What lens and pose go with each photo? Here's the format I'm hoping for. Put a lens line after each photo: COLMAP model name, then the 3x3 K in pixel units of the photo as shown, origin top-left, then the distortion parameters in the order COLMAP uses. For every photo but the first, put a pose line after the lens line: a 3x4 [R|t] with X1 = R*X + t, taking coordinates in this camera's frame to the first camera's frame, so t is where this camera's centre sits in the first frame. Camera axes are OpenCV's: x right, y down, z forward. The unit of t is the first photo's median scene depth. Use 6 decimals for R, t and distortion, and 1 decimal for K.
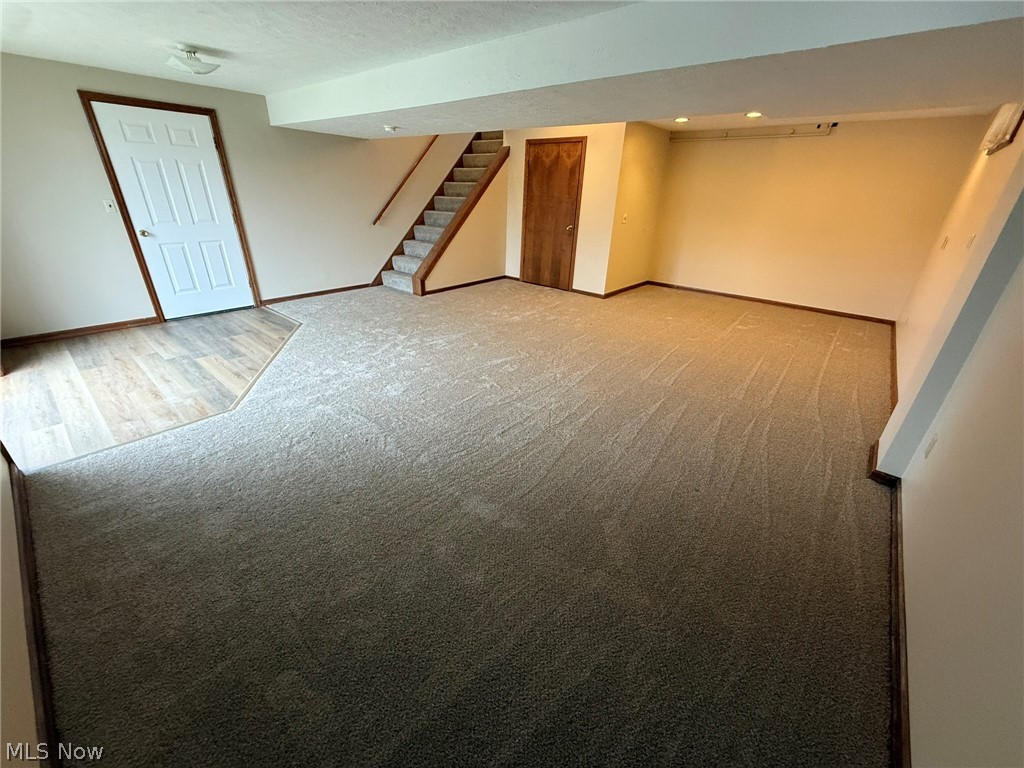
lens RADIAL K [[405.9, 0, 510.4], [0, 405.9, 384.1], [0, 0, 1]] dist [-0.000741, -0.000710]
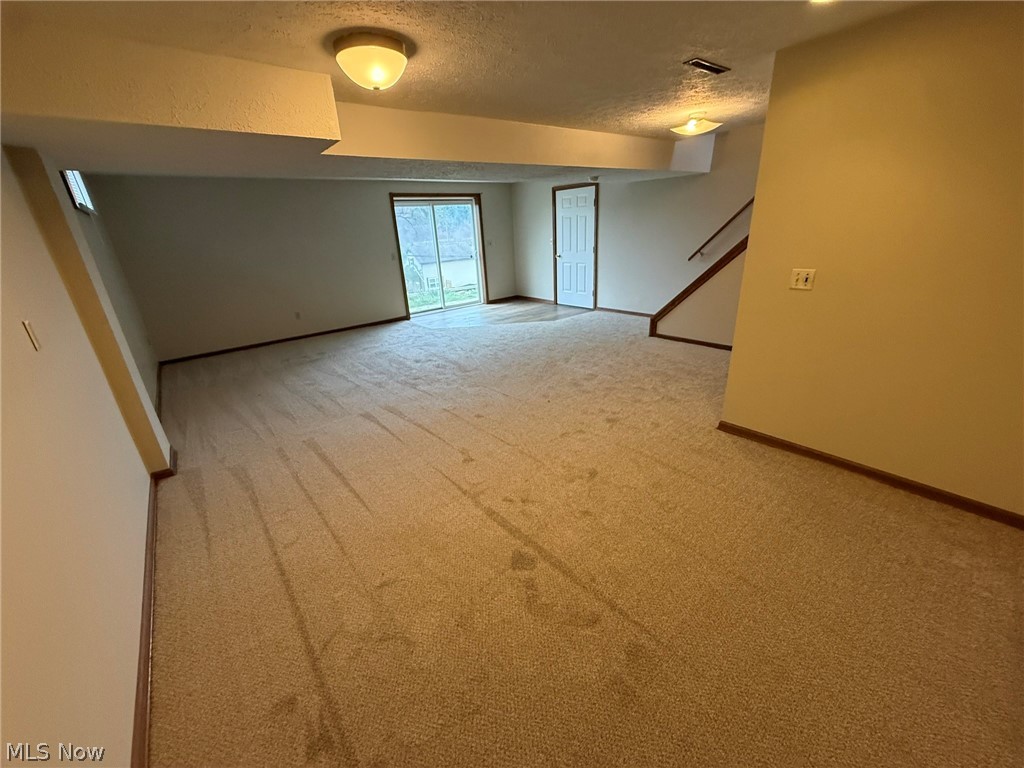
lens RADIAL K [[405.9, 0, 510.4], [0, 405.9, 384.1], [0, 0, 1]] dist [-0.000741, -0.000710]
pose [[-0.177869, 0.336575, -0.924705, 0.828905], [-0.380891, 0.842896, 0.380063, -0.399756], [0.907350, 0.419813, -0.021726, 0.868874]]
